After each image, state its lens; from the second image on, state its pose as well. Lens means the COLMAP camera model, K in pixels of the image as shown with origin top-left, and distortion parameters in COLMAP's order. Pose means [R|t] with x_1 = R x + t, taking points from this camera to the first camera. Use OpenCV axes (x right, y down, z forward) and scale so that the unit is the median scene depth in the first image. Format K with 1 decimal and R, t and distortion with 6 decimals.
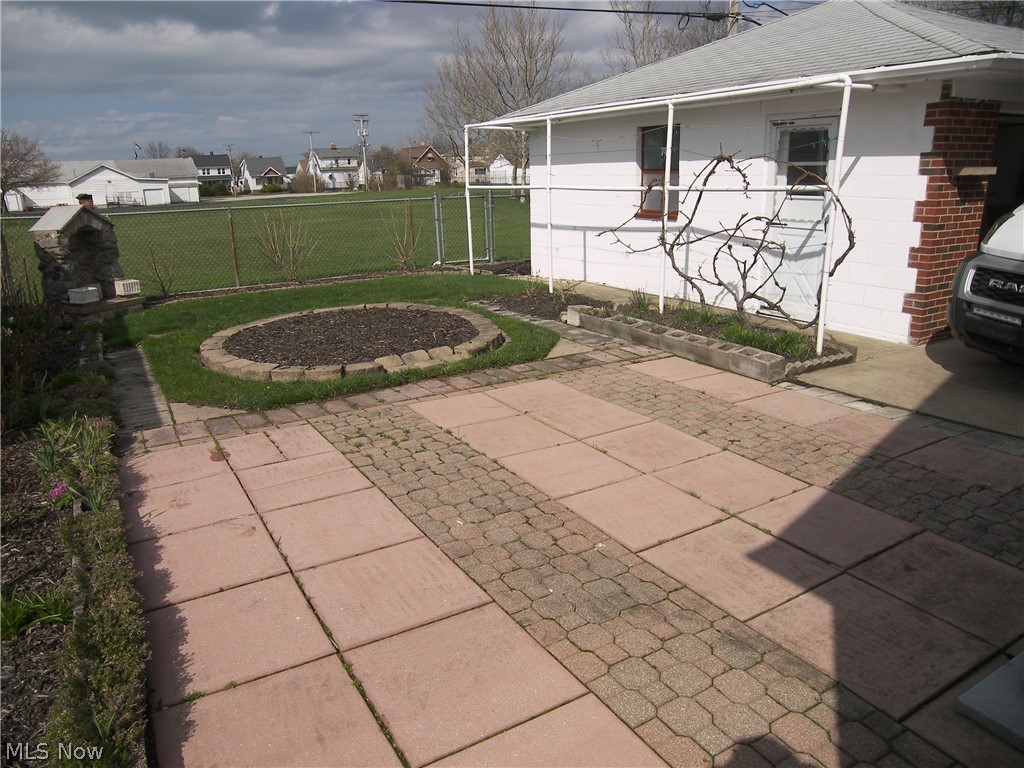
lens RADIAL K [[734.3, 0, 512.0], [0, 734.3, 384.0], [0, 0, 1]] dist [-0.162052, 0.123688]
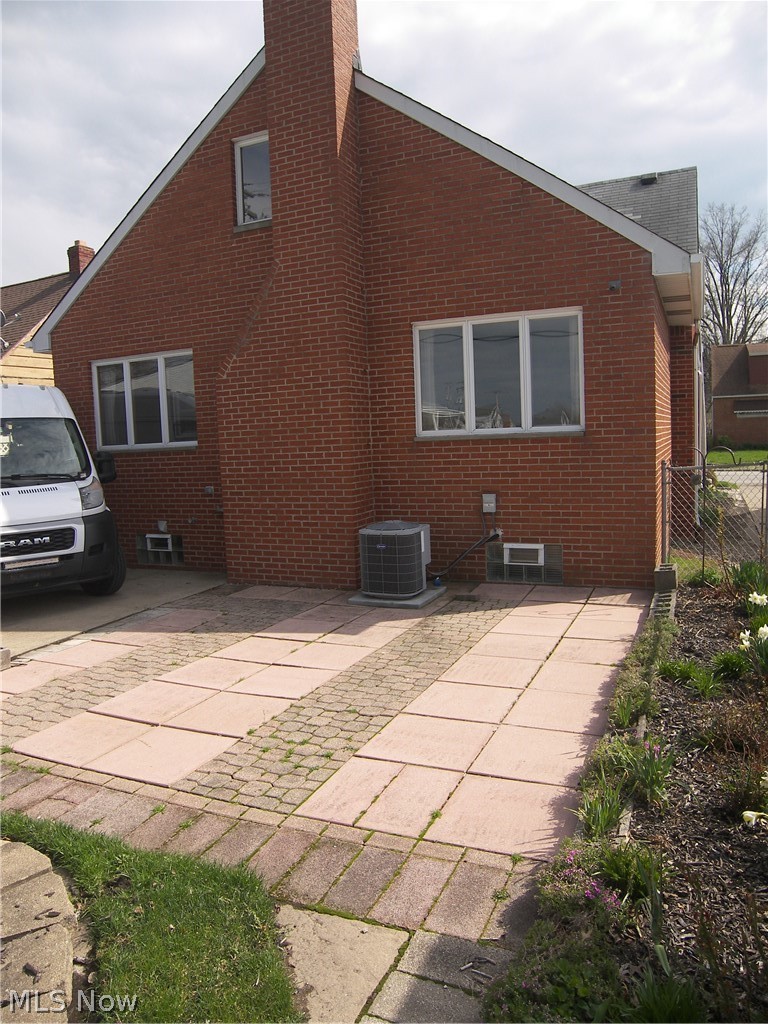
lens RADIAL K [[734.3, 0, 384.0], [0, 734.3, 512.0], [0, 0, 1]] dist [-0.162052, 0.123688]
pose [[-0.574900, -0.038805, 0.817303, -0.967223], [0.277885, 0.930245, 0.239635, -0.382938], [-0.769591, 0.364883, -0.524014, 1.329753]]
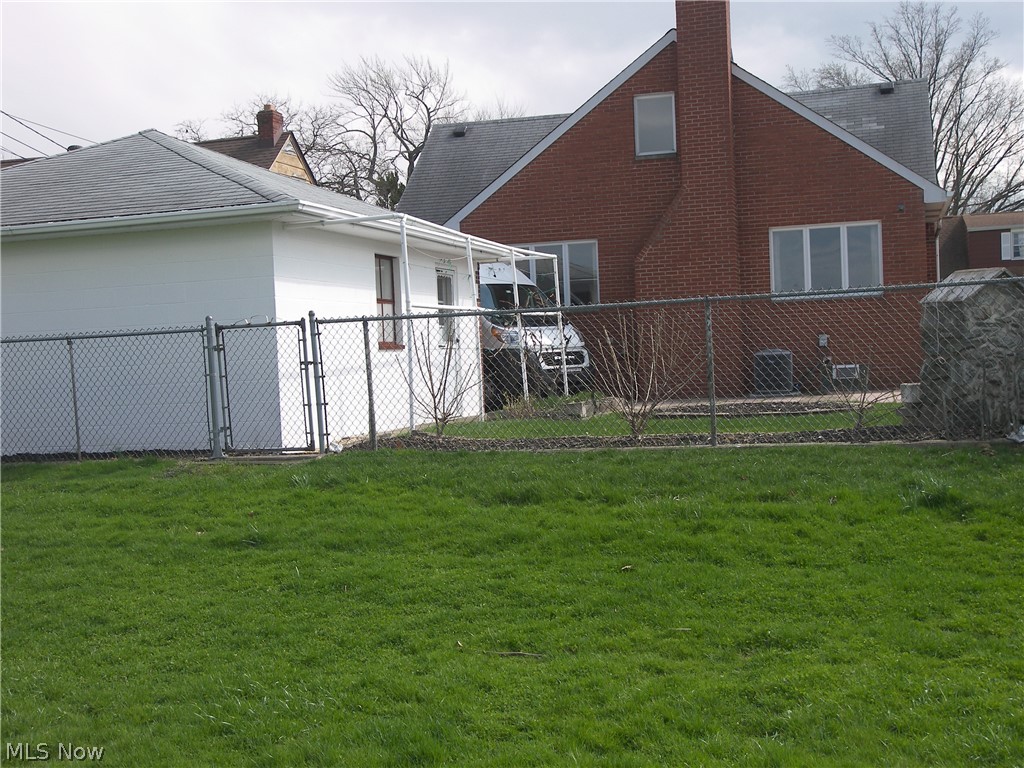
lens RADIAL K [[1259.7, 0, 512.0], [0, 1259.7, 384.0], [0, 0, 1]] dist [-0.004384, 0.041015]
pose [[-0.674445, 0.033876, 0.737547, -2.451979], [0.257905, 0.946829, 0.192351, -0.998503], [-0.691815, 0.319948, -0.647321, 4.252907]]
